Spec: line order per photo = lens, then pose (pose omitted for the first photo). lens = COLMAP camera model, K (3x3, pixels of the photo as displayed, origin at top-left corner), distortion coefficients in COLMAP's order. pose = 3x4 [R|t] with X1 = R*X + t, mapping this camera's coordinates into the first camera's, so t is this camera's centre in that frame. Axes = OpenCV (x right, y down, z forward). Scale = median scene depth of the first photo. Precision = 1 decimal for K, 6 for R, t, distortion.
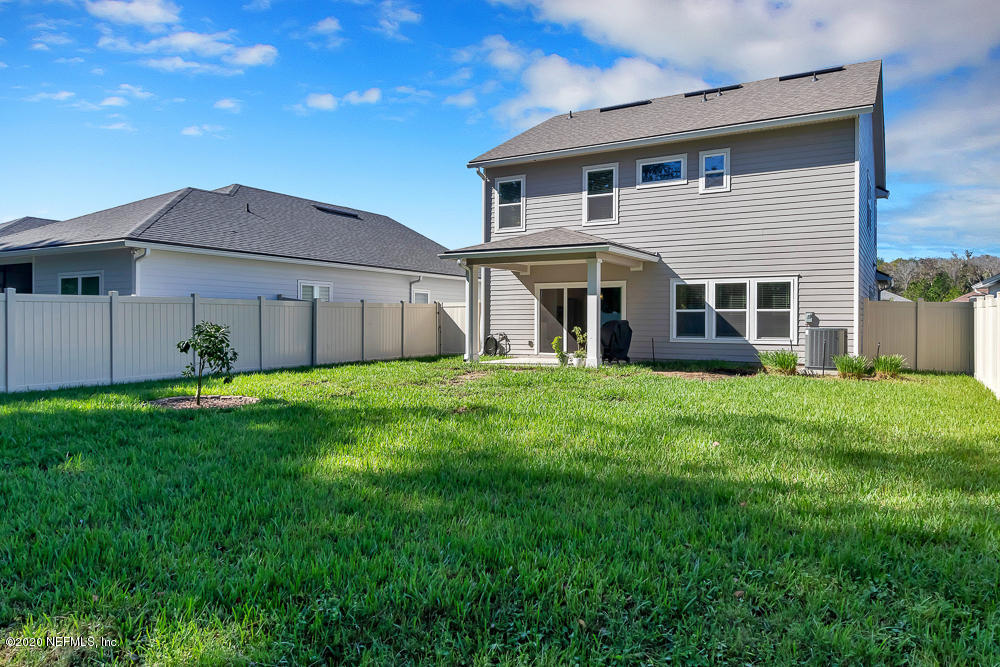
lens RADIAL K [[673.2, 0, 495.9], [0, 673.2, 330.3], [0, 0, 1]] dist [0.008841, -0.001610]
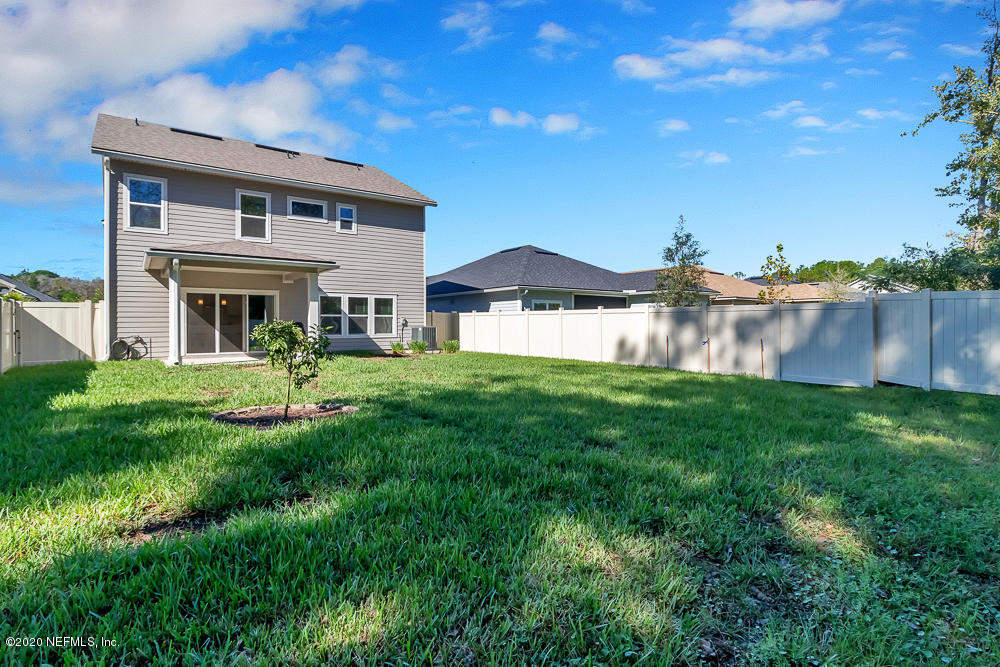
lens RADIAL K [[497.4, 0, 495.7], [0, 497.4, 329.0], [0, 0, 1]] dist [0.001410, -0.001396]
pose [[0.387996, -0.010845, 0.921597, -0.503899], [0.019005, 0.999812, 0.003764, 0.001138], [-0.921465, 0.016054, 0.388129, 0.283543]]
